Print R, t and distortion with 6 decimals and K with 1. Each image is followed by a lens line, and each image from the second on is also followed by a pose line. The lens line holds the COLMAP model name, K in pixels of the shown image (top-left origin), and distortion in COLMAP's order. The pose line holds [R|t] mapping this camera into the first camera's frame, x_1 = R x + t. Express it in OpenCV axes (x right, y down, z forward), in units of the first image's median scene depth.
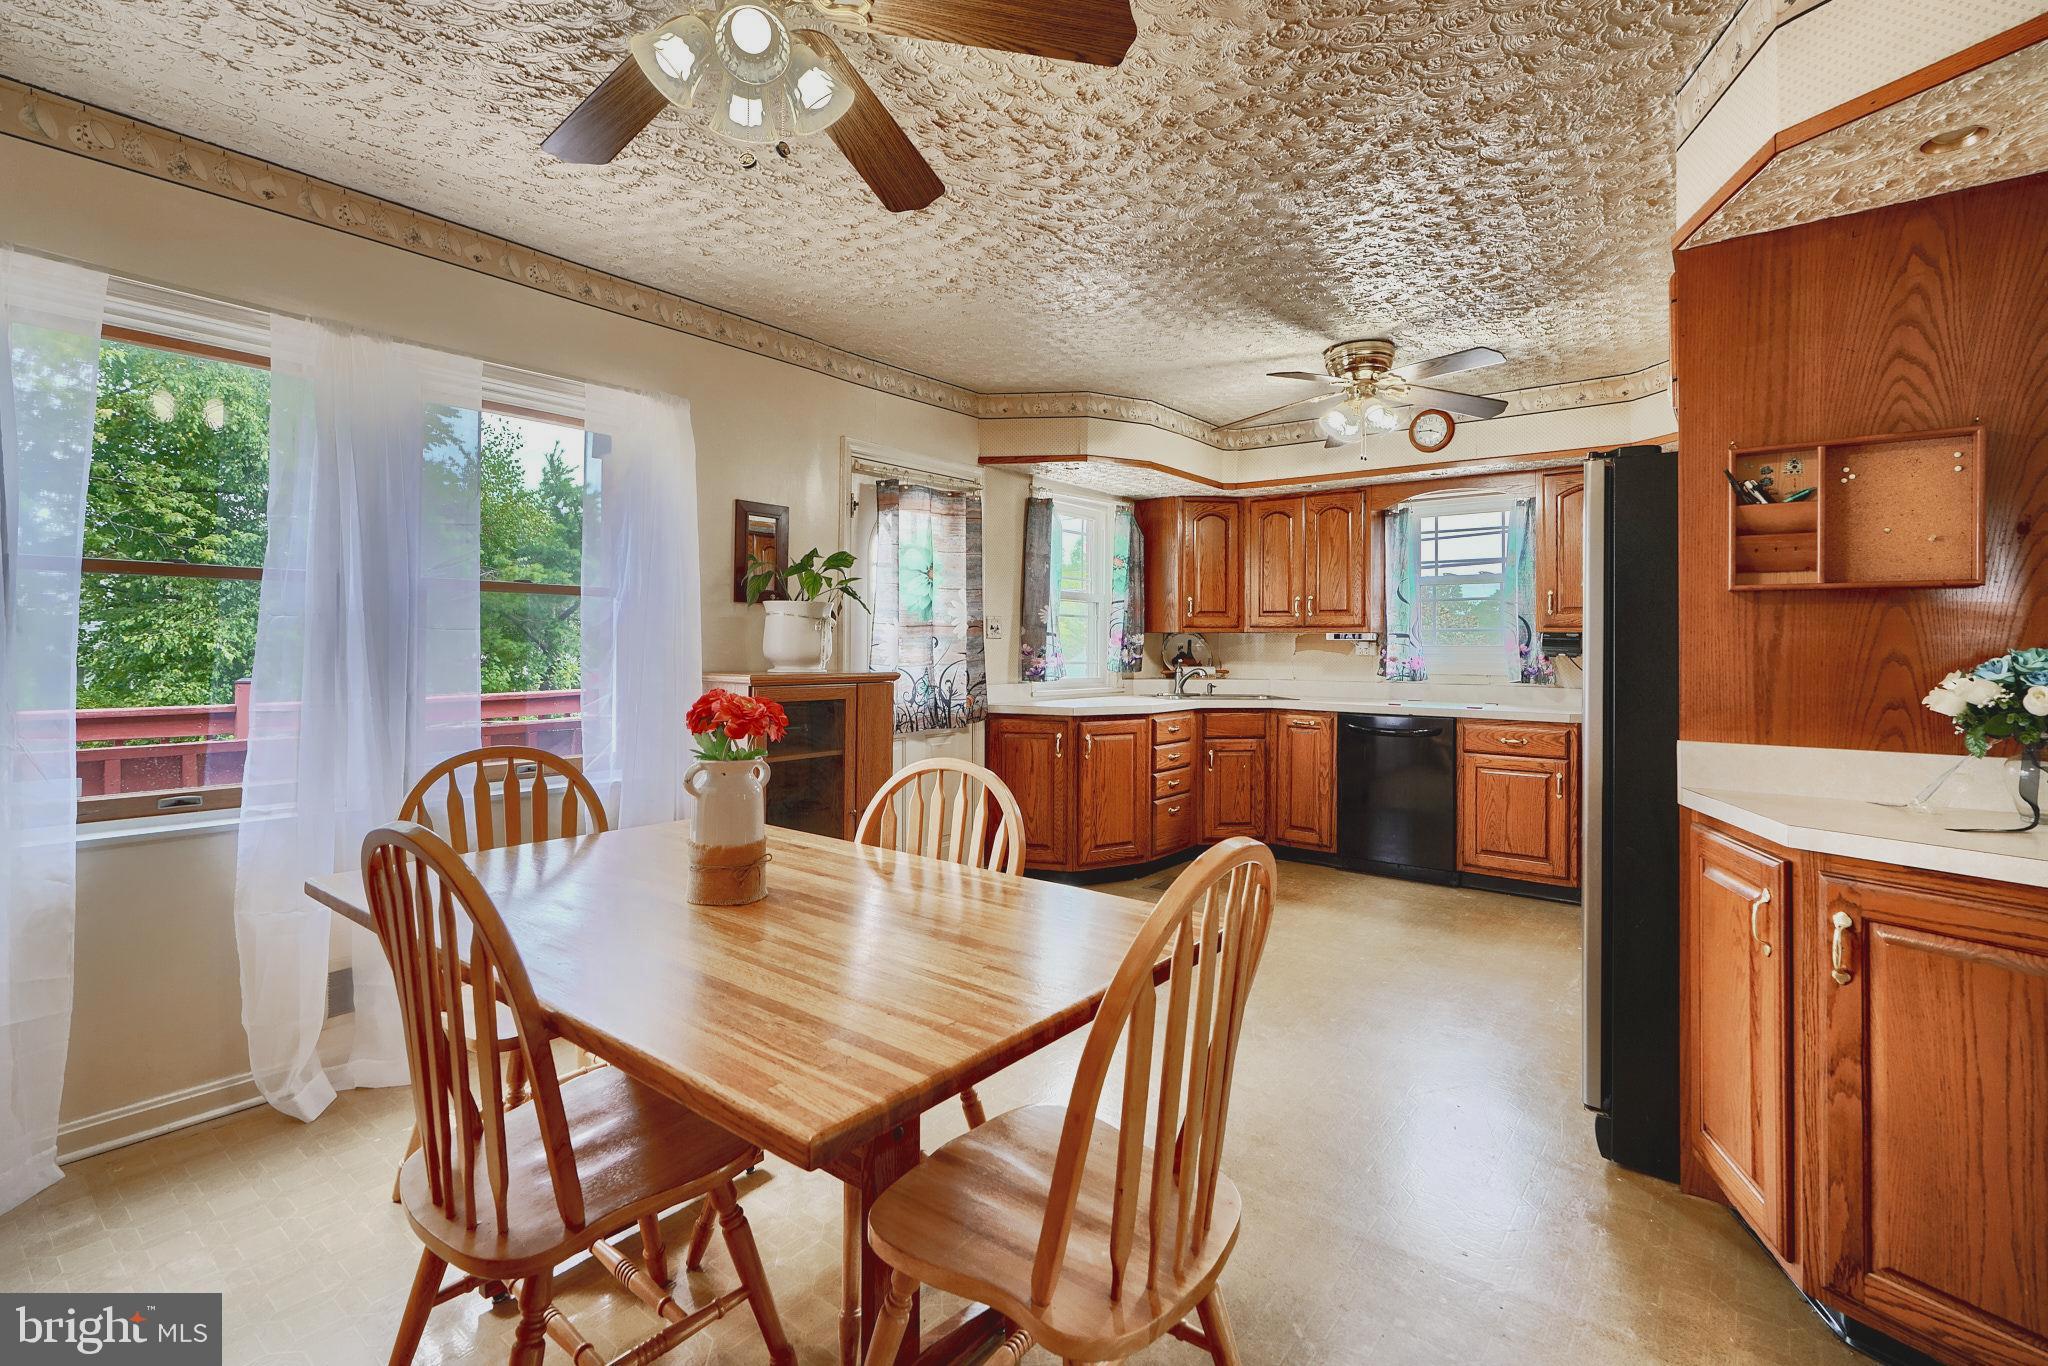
lens RADIAL K [[955.8, 0, 1023.8], [0, 955.8, 646.7], [0, 0, 1]] dist [-0.000170, 0.000011]
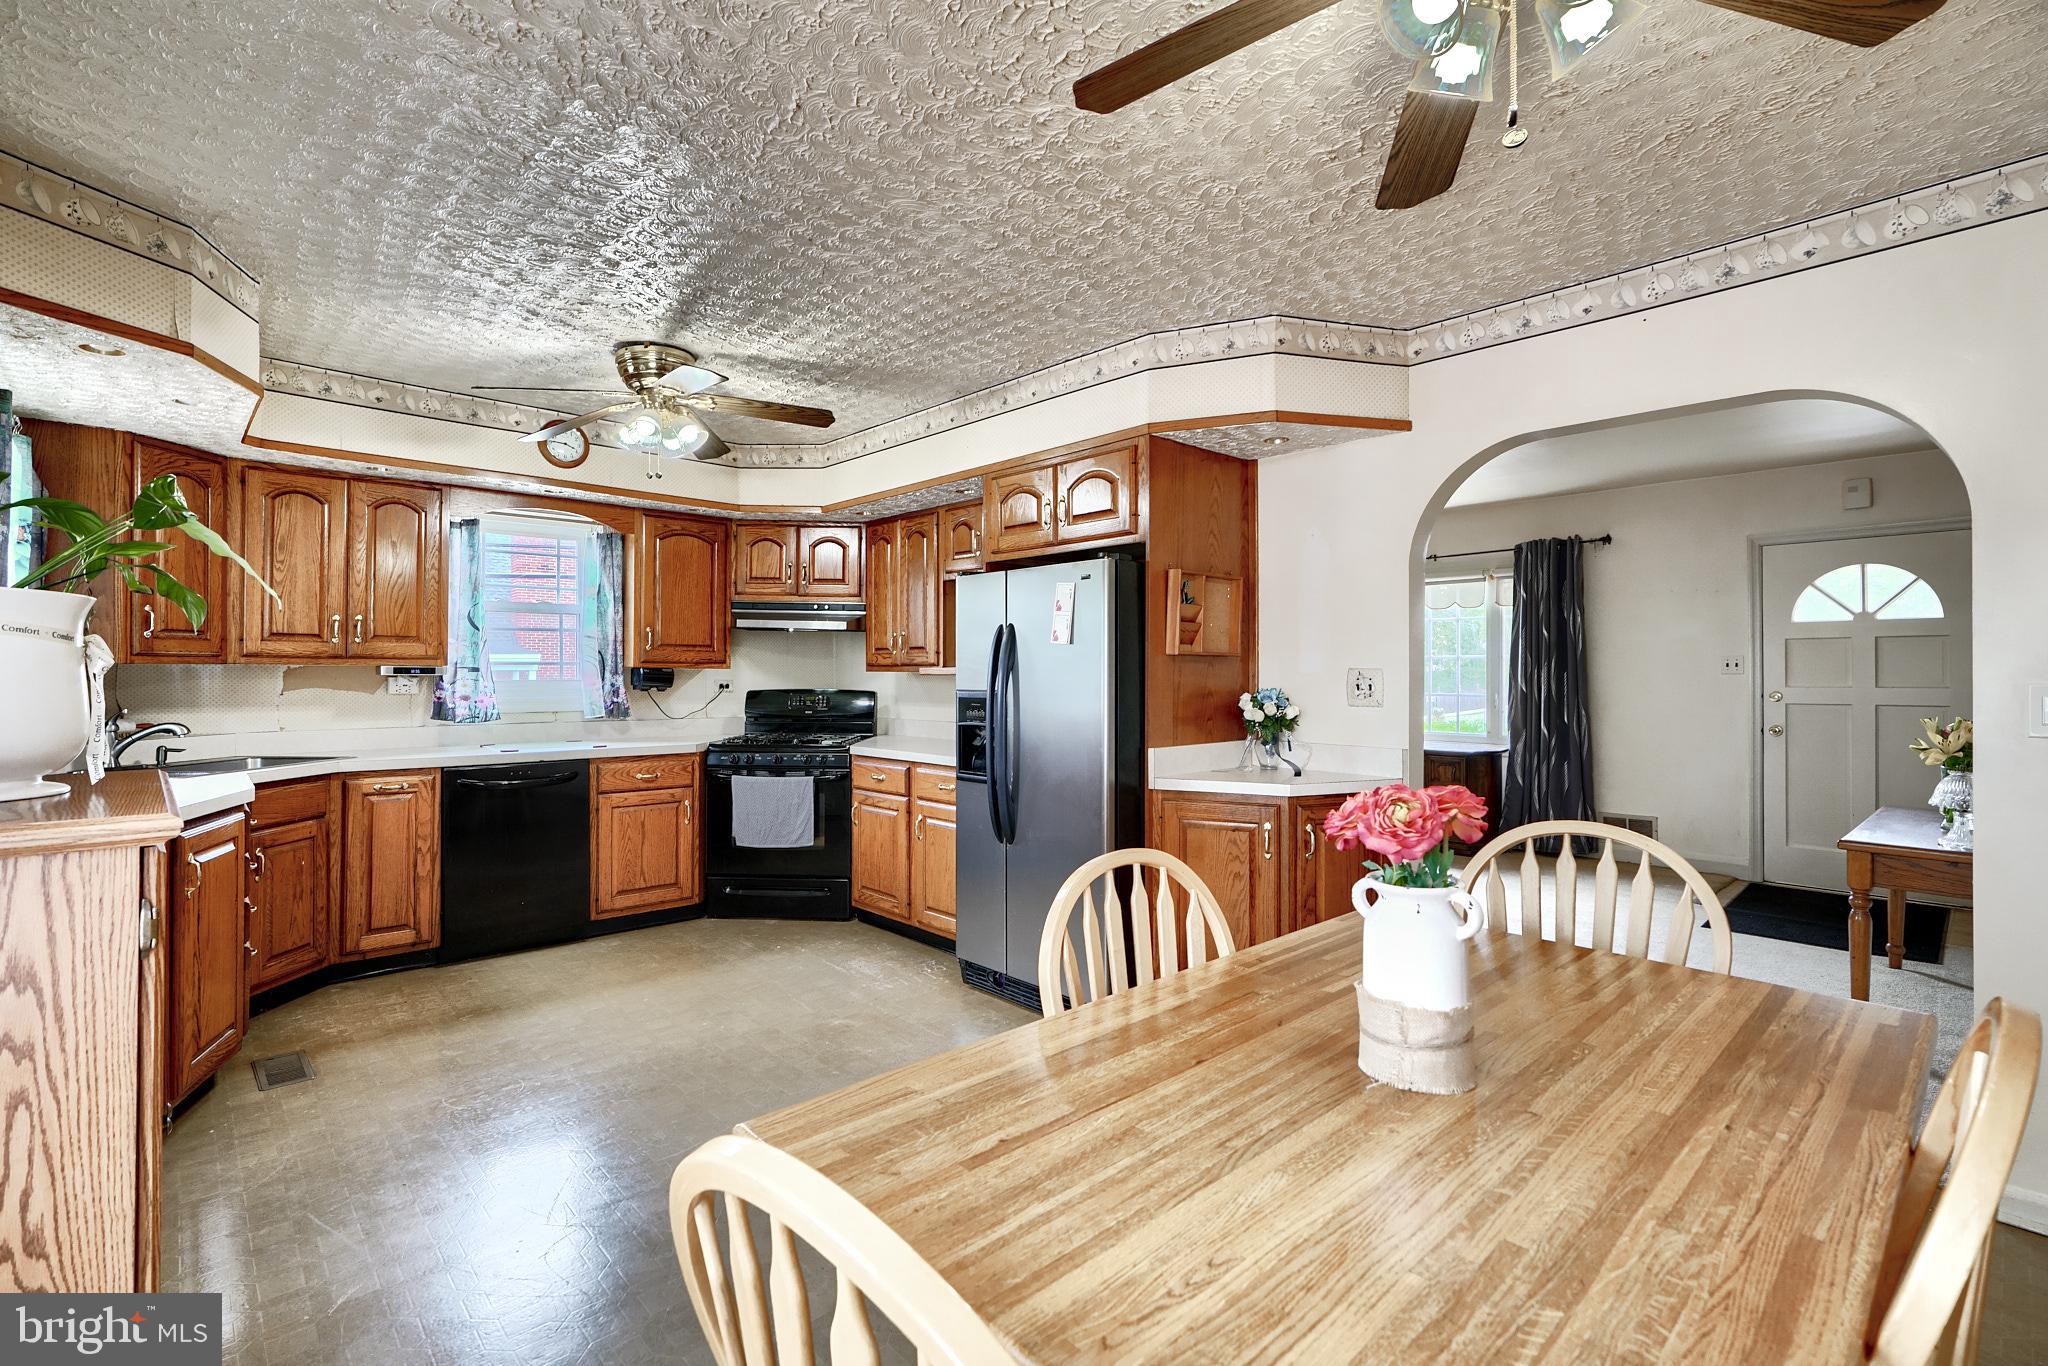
lens RADIAL K [[937.8, 0, 1024.0], [0, 937.8, 683.0], [0, 0, 1]] dist [-0.001909, -0.000221]
pose [[0.151347, -0.016920, 0.988336, -0.358673], [-0.000074, 0.999853, 0.017128, -0.014347], [-0.988481, -0.002666, 0.151324, 0.406220]]
